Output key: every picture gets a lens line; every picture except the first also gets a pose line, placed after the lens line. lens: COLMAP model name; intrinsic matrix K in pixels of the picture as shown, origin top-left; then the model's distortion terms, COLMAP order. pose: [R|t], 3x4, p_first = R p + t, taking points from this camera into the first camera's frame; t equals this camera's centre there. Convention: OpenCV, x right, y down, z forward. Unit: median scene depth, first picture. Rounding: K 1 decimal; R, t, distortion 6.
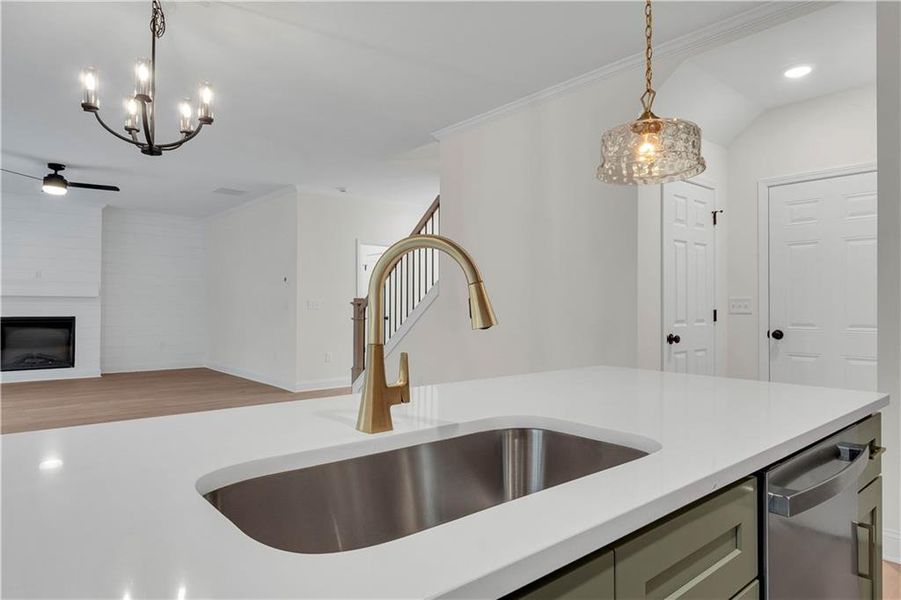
lens RADIAL K [[546.9, 0, 455.6], [0, 546.9, 301.3], [0, 0, 1]] dist [0.002943, -0.000198]
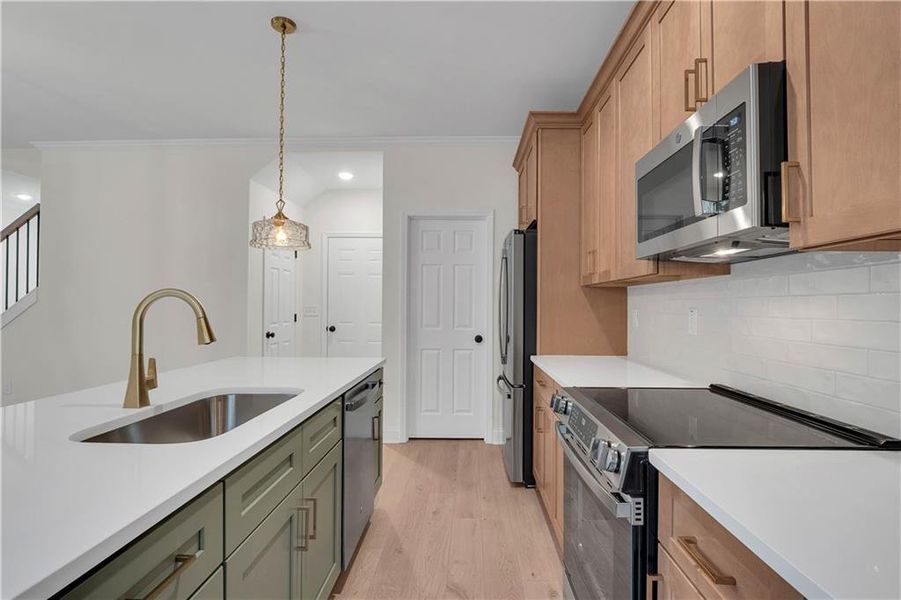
lens RADIAL K [[434.2, 0, 454.0], [0, 434.2, 301.0], [0, 0, 1]] dist [-0.012293, -0.000637]
pose [[0.681036, 0.007941, 0.732207, -0.373602], [-0.008582, 0.999959, -0.002862, -0.072434], [-0.732200, -0.004335, 0.681076, -0.479457]]
